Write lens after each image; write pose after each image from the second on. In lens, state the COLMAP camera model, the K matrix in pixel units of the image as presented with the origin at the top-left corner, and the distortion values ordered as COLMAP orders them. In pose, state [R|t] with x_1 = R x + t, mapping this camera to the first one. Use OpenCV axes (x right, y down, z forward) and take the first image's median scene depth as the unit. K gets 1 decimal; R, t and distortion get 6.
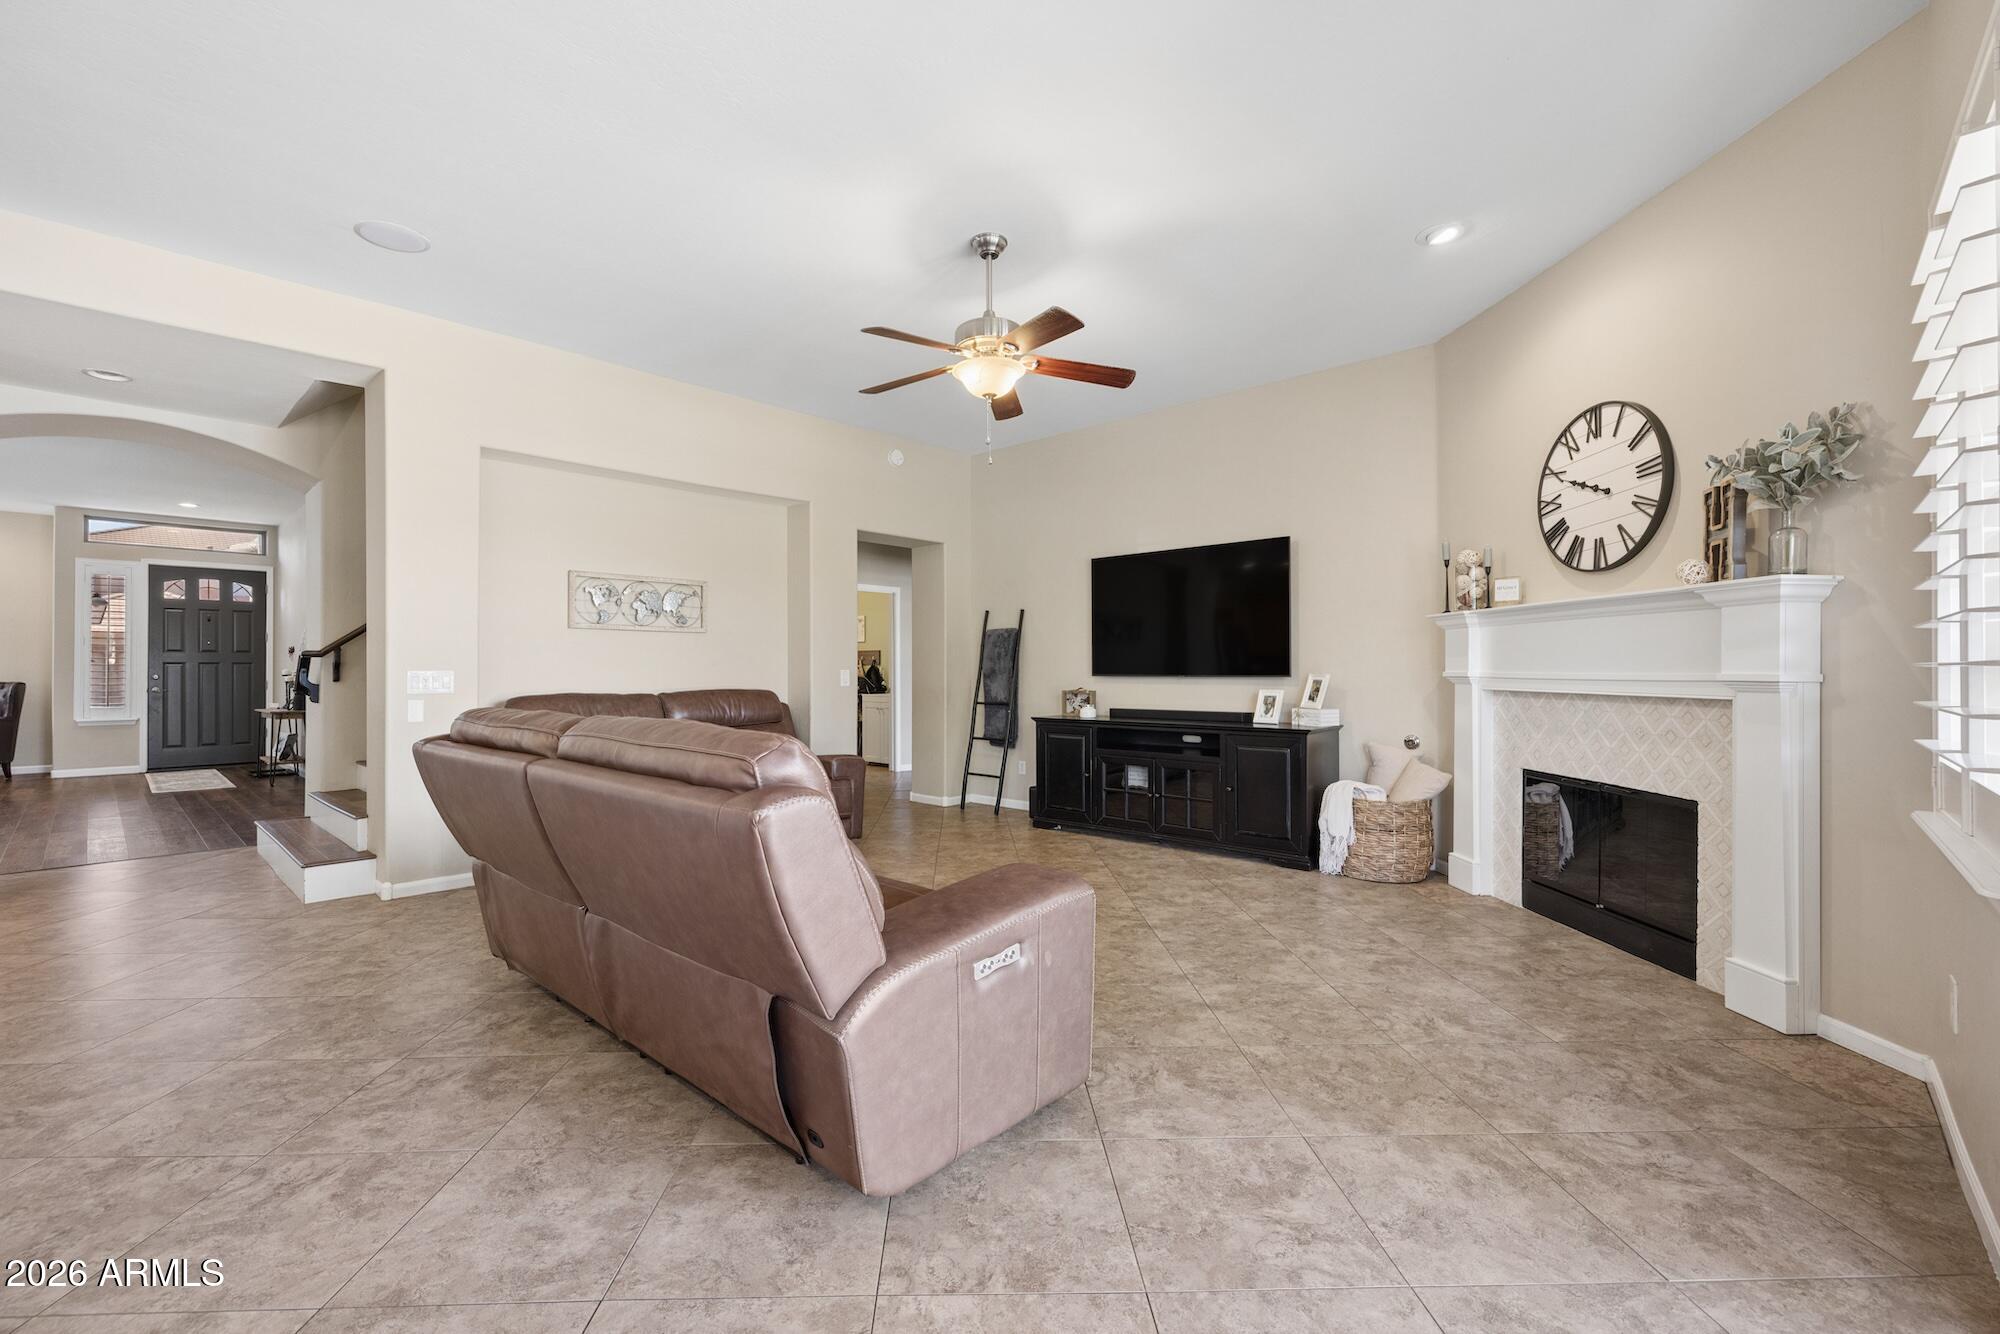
lens RADIAL K [[844.1, 0, 990.3], [0, 844.1, 666.0], [0, 0, 1]] dist [-0.000030, 0.000109]
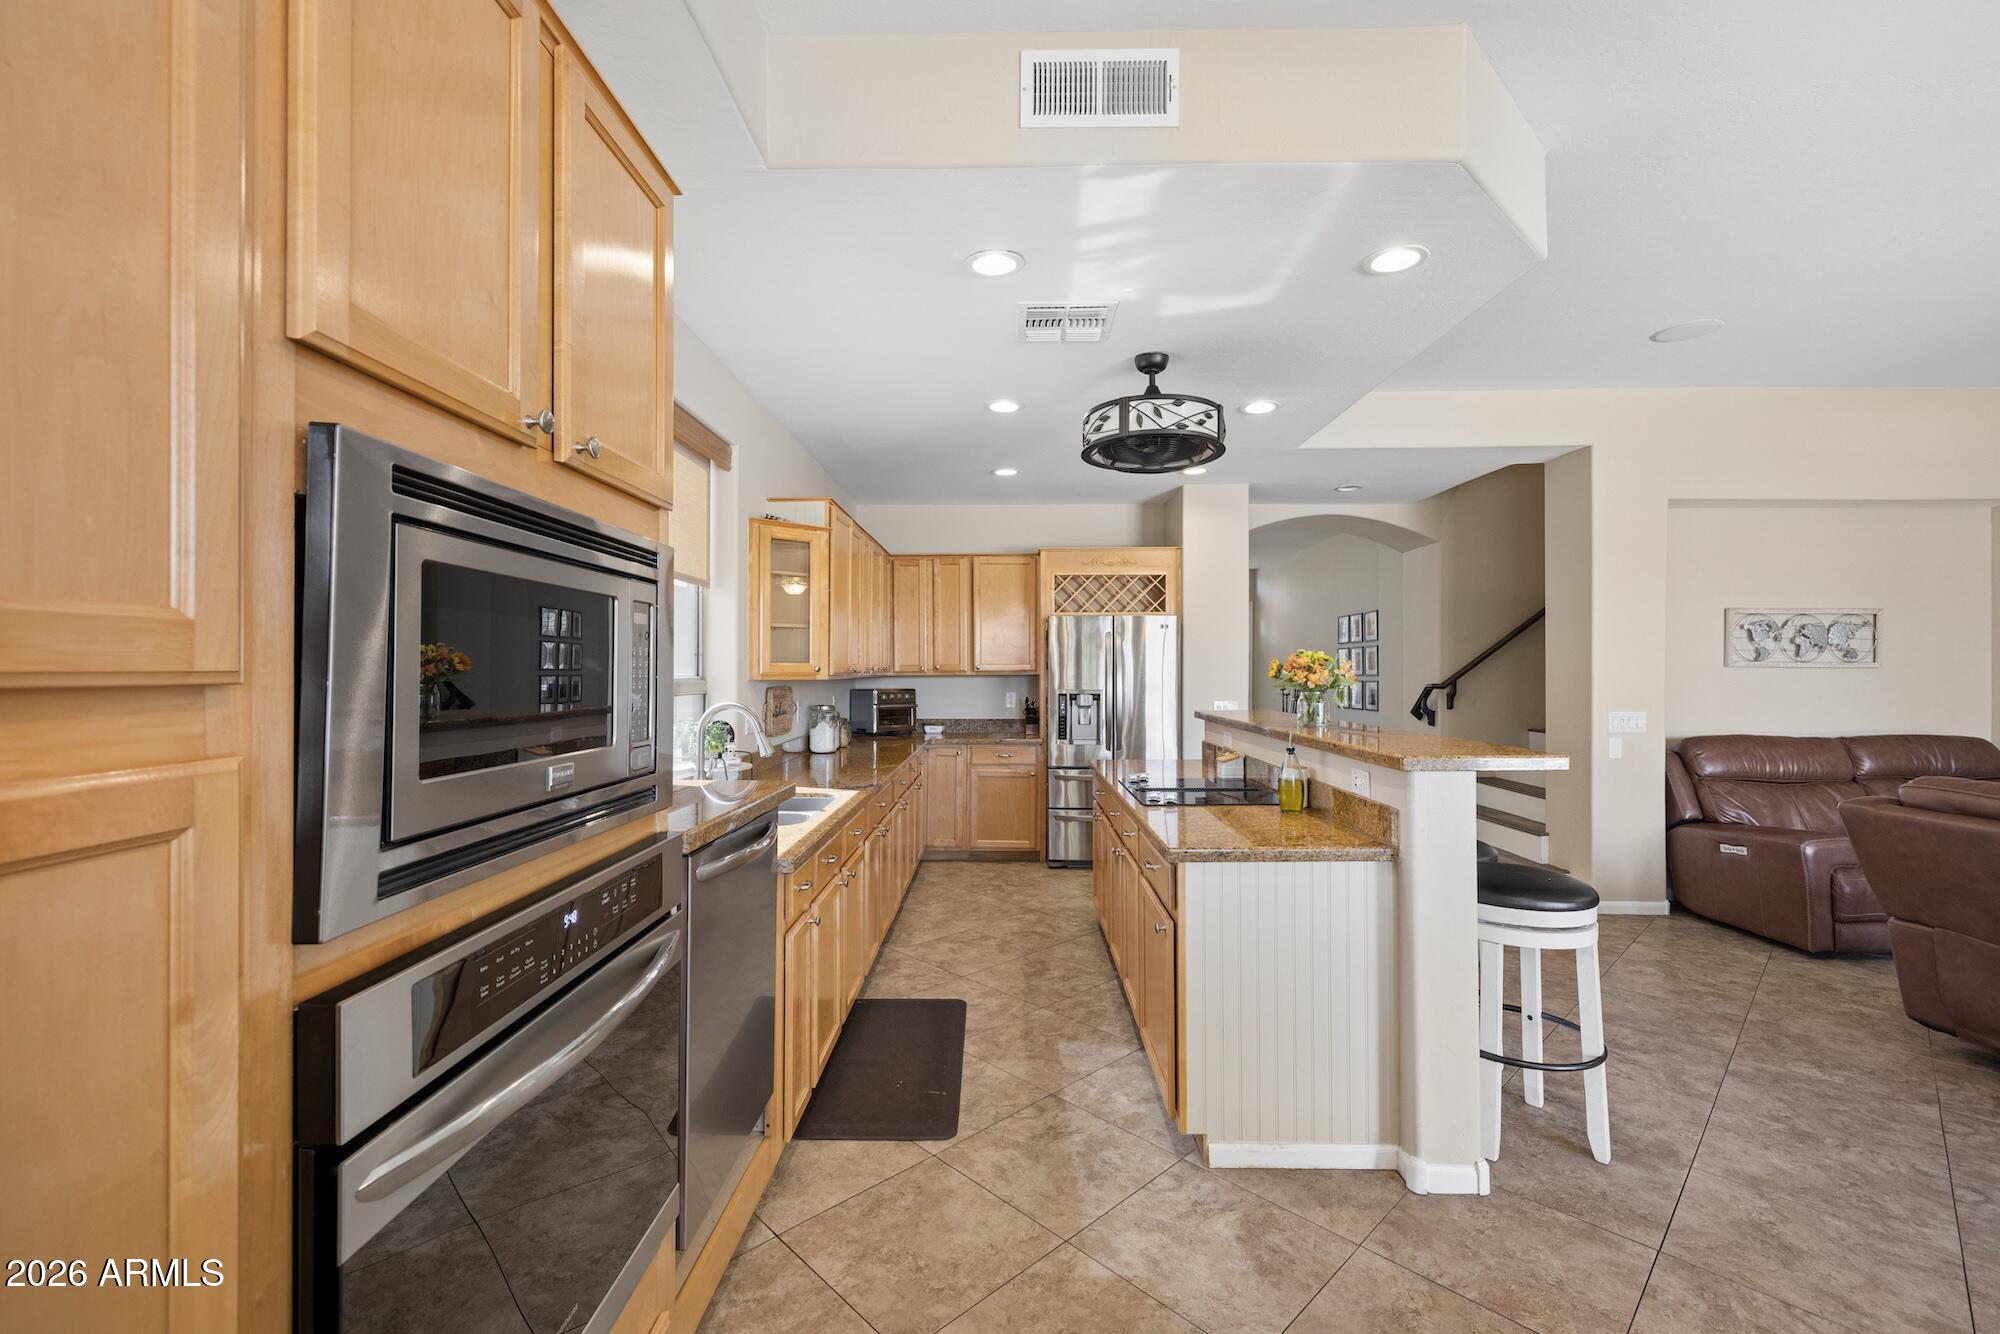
lens RADIAL K [[844.1, 0, 990.3], [0, 844.1, 666.0], [0, 0, 1]] dist [-0.000030, 0.000109]
pose [[0.665762, 0.003259, -0.746157, -0.439448], [-0.001740, 0.999995, 0.002815, -0.061798], [0.746162, -0.000576, 0.665764, -0.385547]]
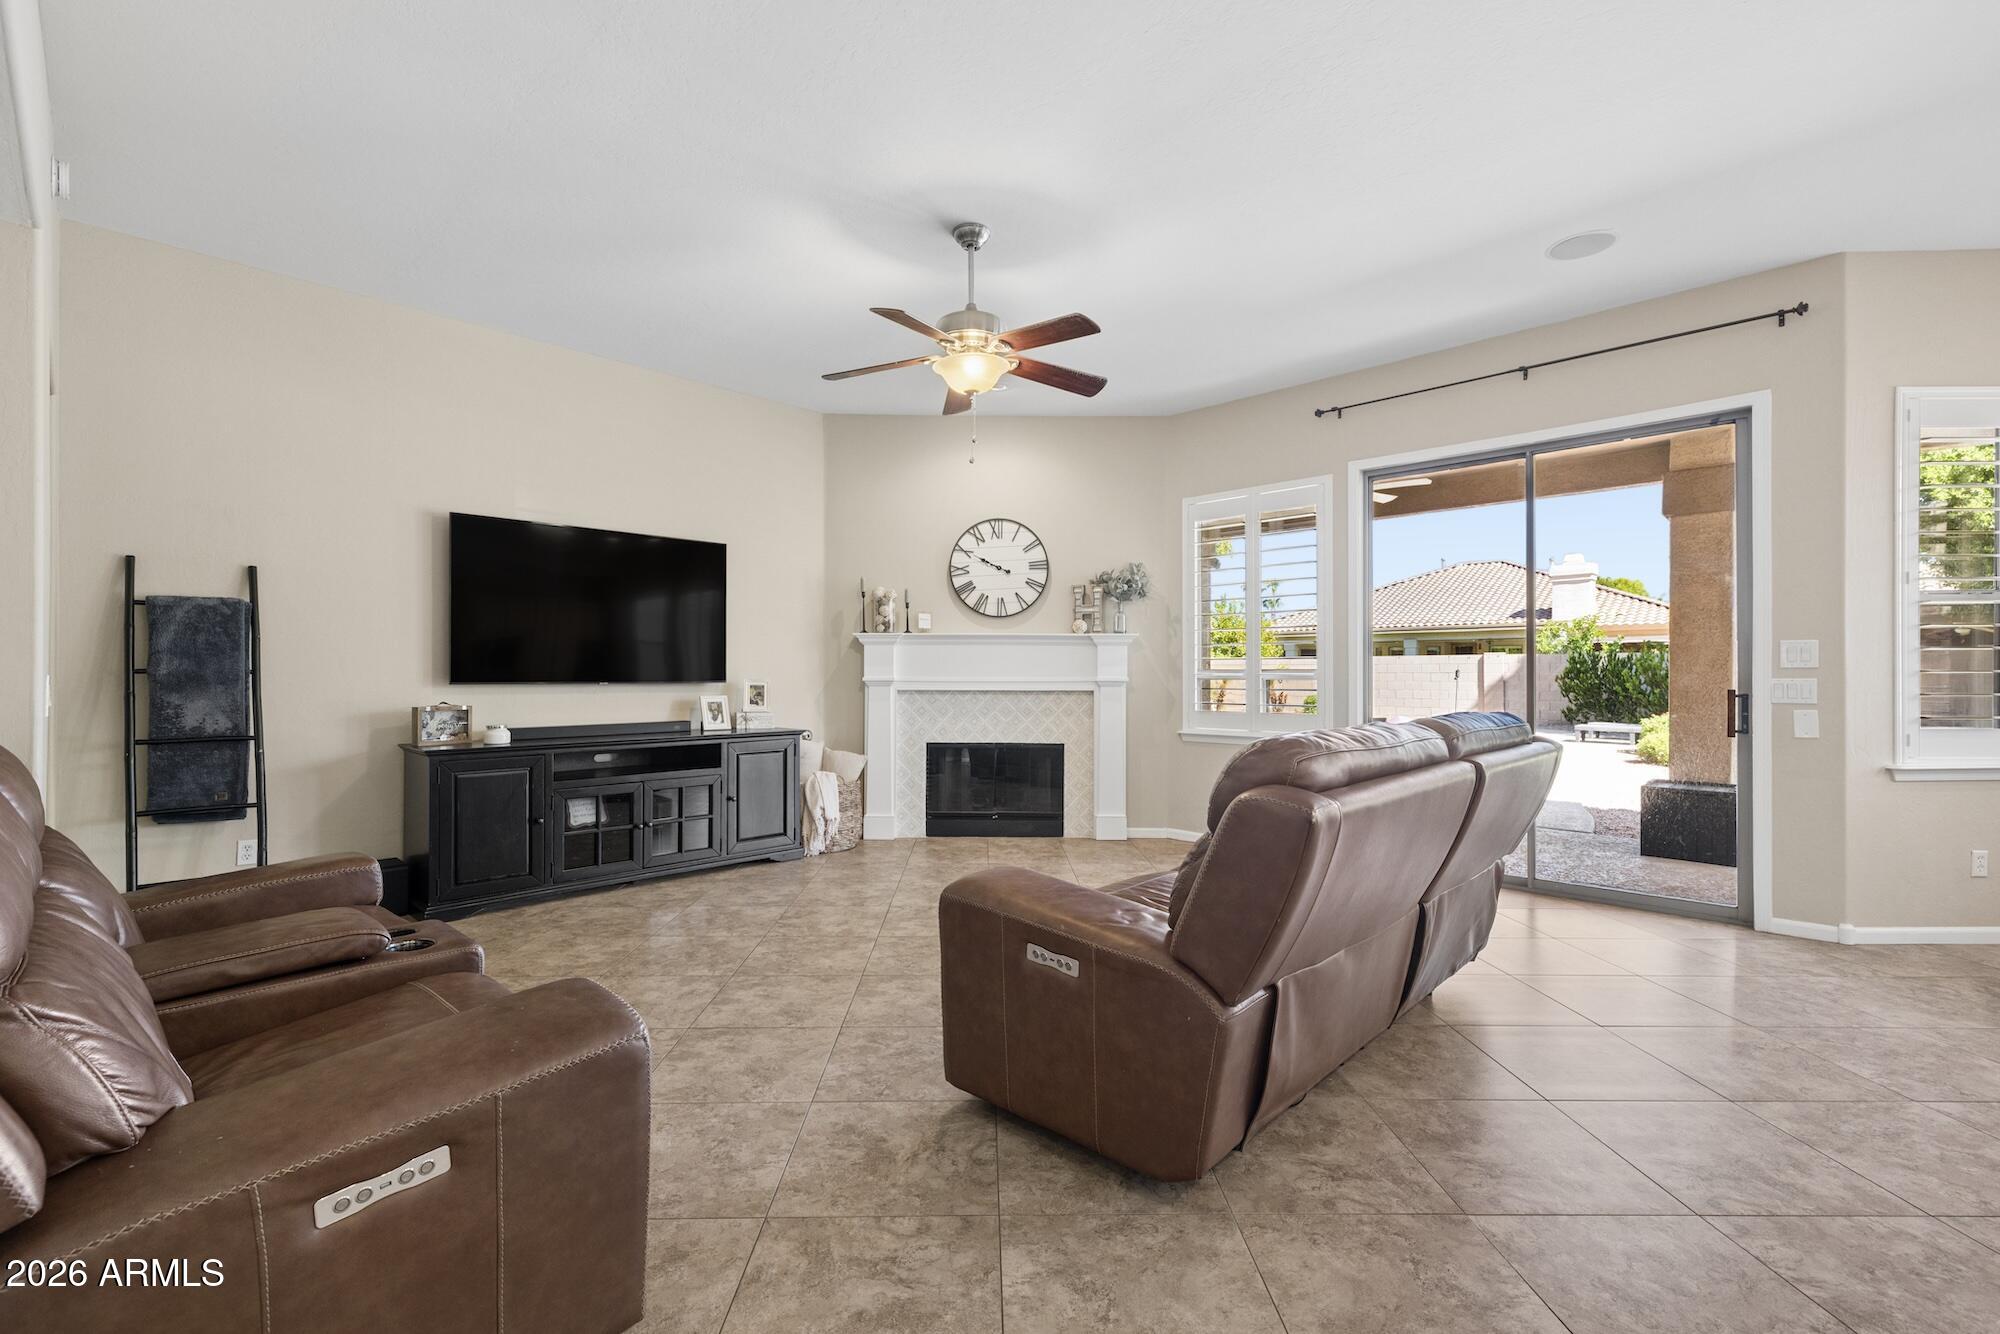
lens RADIAL K [[872.9, 0, 981.8], [0, 872.9, 672.8], [0, 0, 1]] dist [0.001759, -0.000395]
pose [[0.027078, 0.003931, 0.999626, -0.914586], [-0.005310, 0.999979, -0.003789, 0.004466], [-0.999619, -0.005206, 0.027099, 0.884850]]
